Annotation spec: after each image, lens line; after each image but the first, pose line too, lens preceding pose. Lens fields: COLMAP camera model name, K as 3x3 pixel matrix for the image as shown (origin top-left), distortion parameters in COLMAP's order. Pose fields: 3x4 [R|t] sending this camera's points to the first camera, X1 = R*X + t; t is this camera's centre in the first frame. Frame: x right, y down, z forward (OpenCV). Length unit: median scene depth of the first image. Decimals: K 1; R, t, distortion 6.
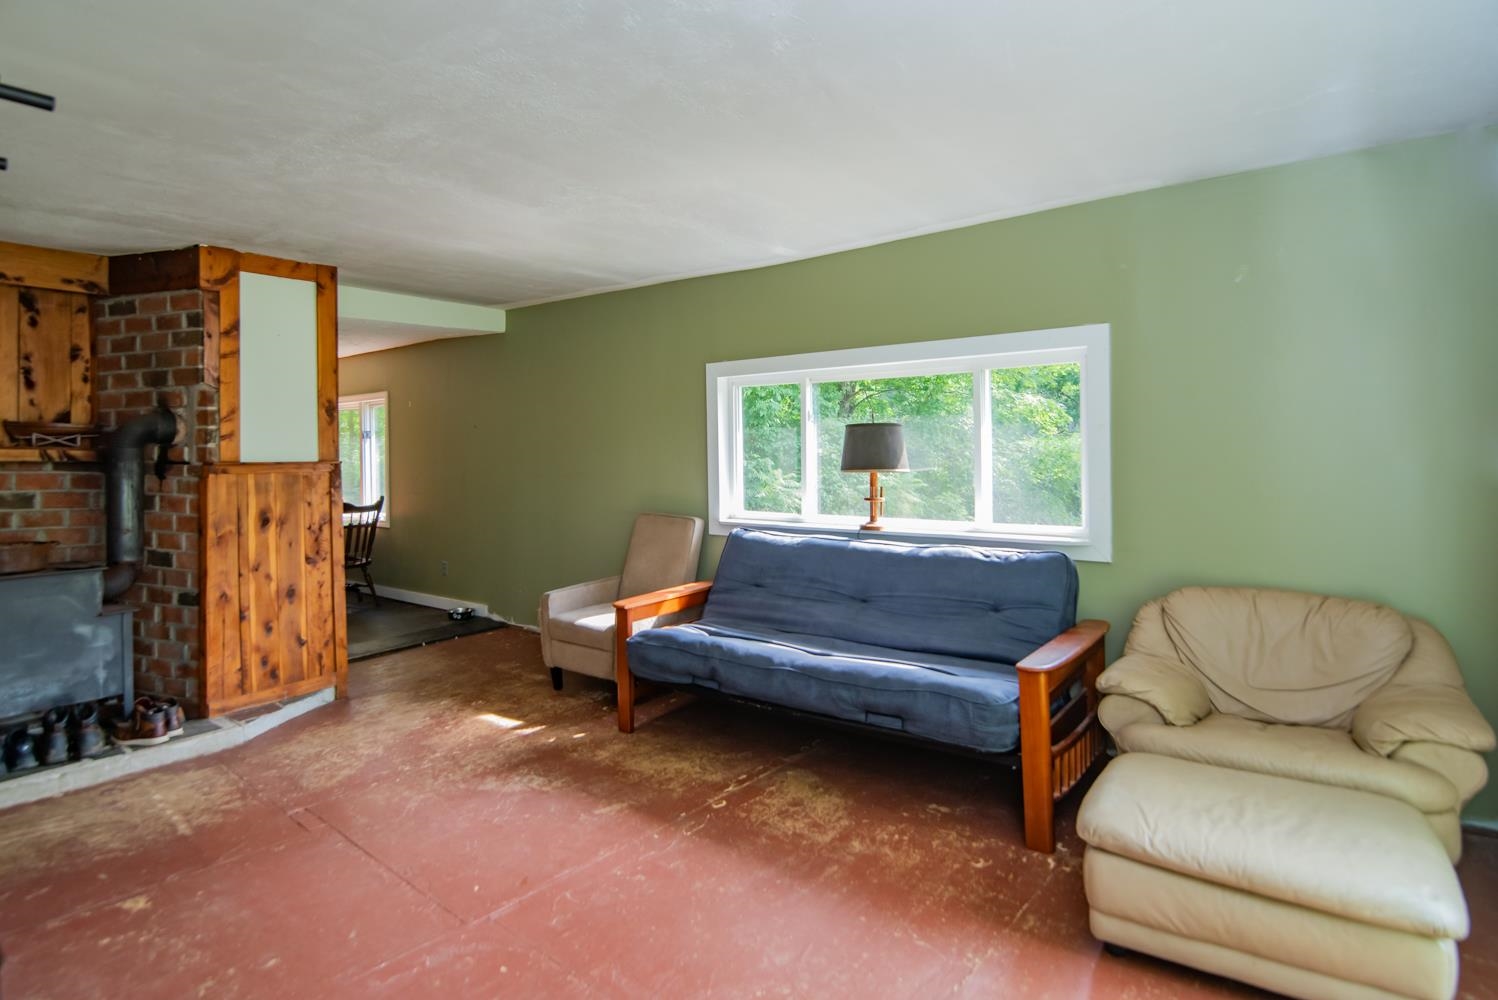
lens RADIAL K [[820.5, 0, 741.0], [0, 820.5, 450.7], [0, 0, 1]] dist [-0.004930, -0.001011]
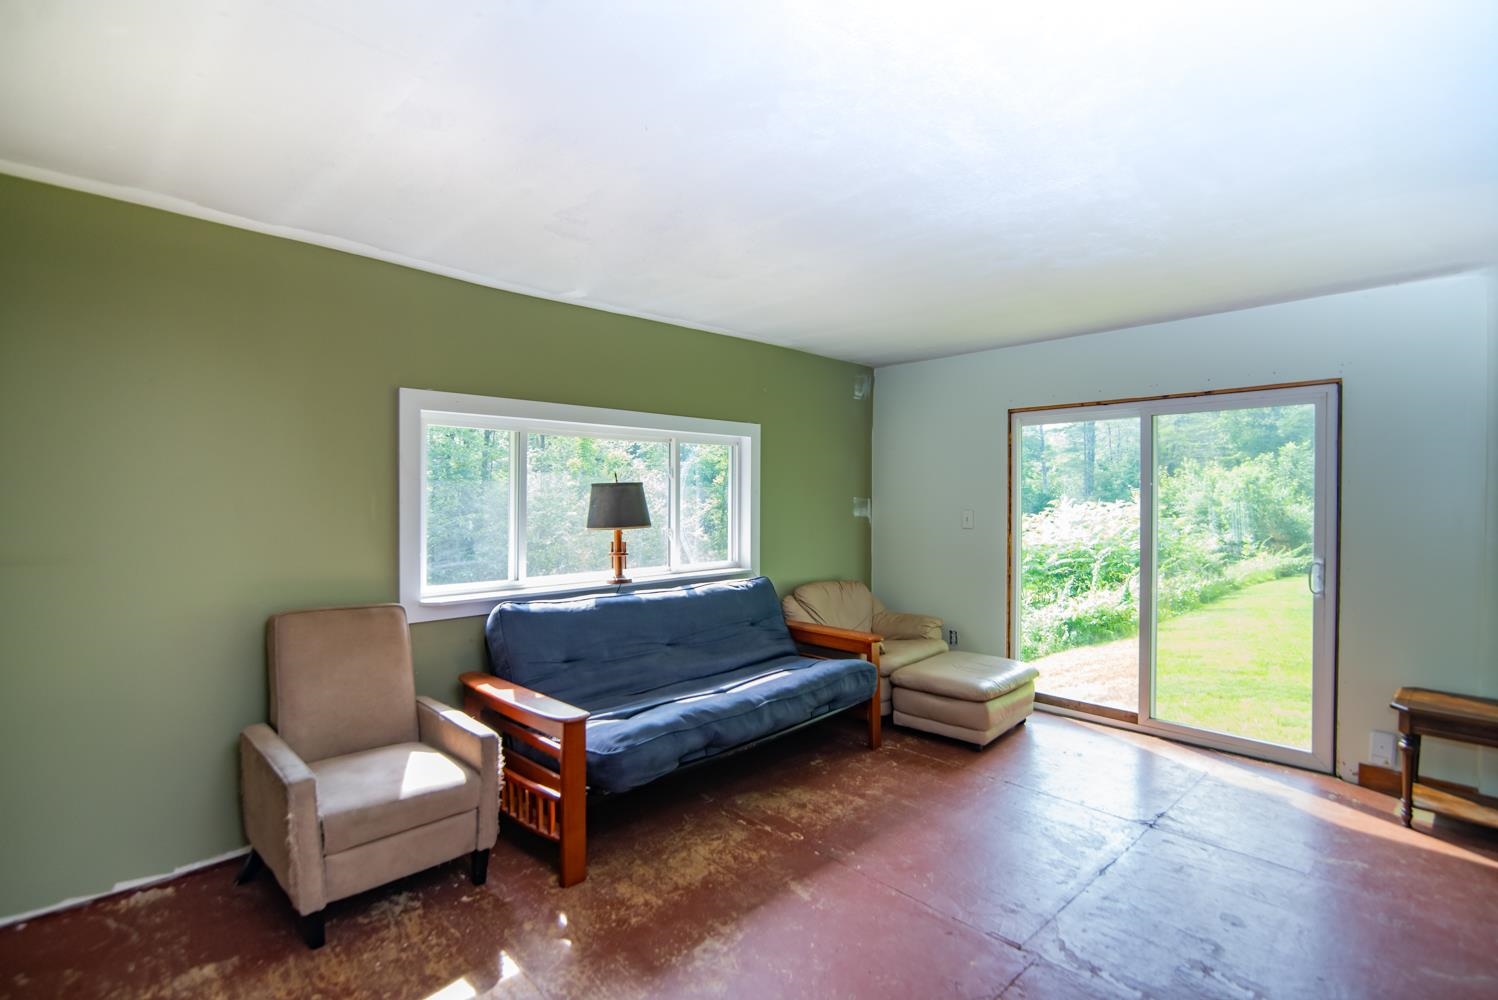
lens RADIAL K [[707.9, 0, 774.6], [0, 707.9, 494.4], [0, 0, 1]] dist [-0.021926, -0.000382]
pose [[0.089015, 0.012107, 0.995957, -0.887987], [-0.001260, 0.999927, -0.012042, -0.007519], [-0.996030, -0.000183, 0.089024, 0.876350]]
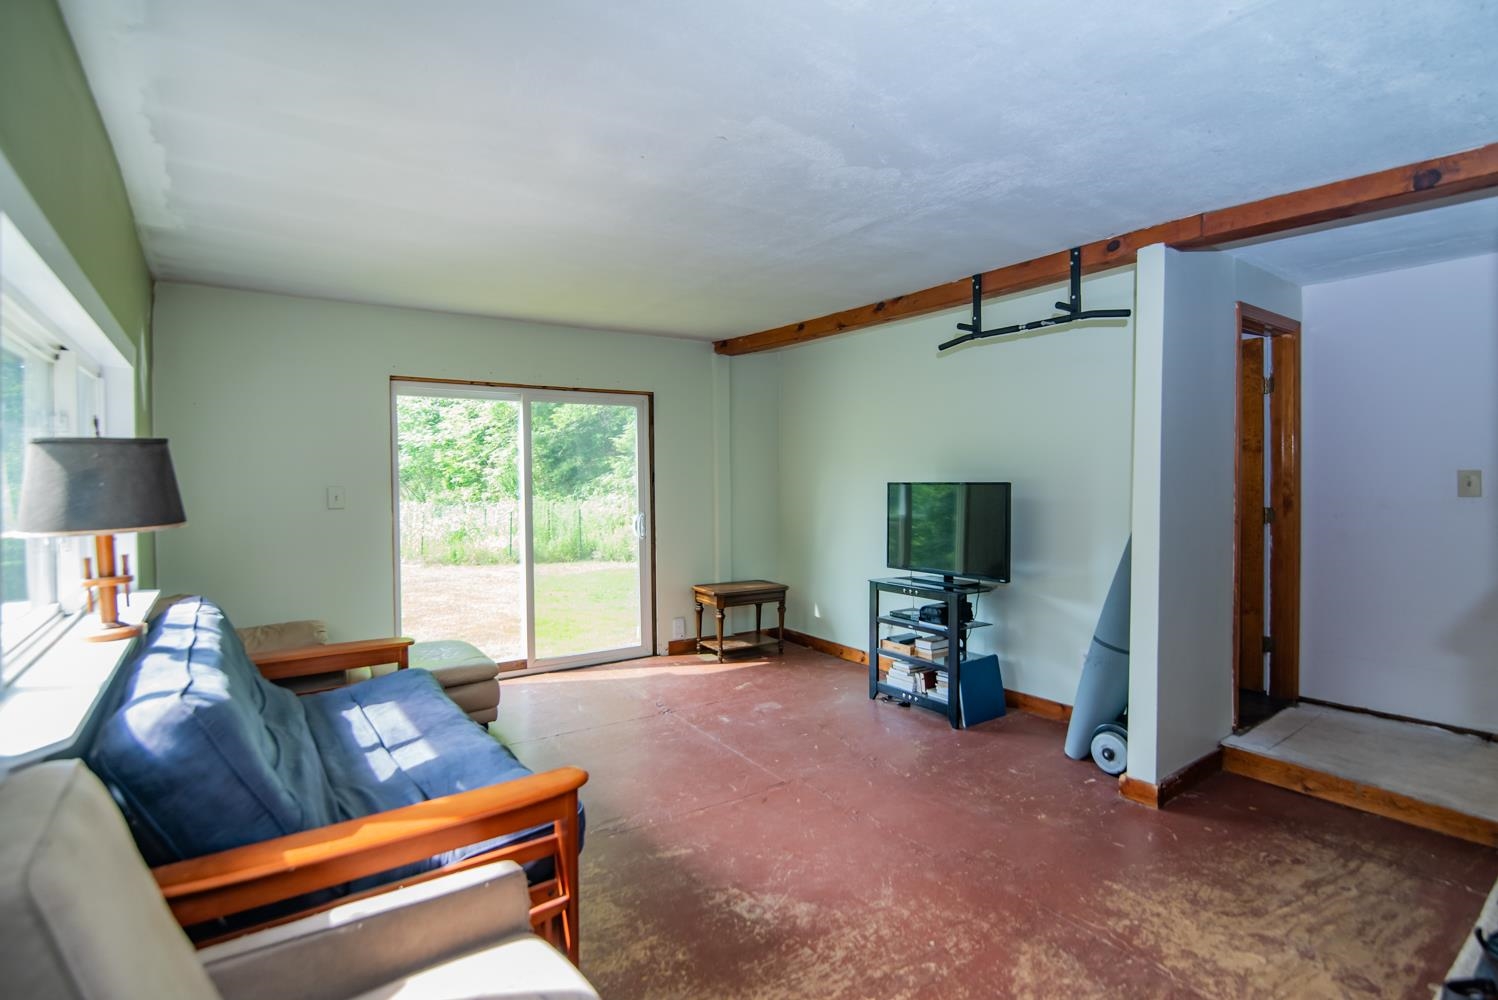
lens RADIAL K [[707.9, 0, 774.6], [0, 707.9, 494.4], [0, 0, 1]] dist [-0.021926, -0.000382]
pose [[-0.966020, 0.006950, 0.258375, -0.445845], [0.013819, 0.999597, 0.024779, -0.000442], [-0.258099, 0.027507, -0.965727, 1.604051]]
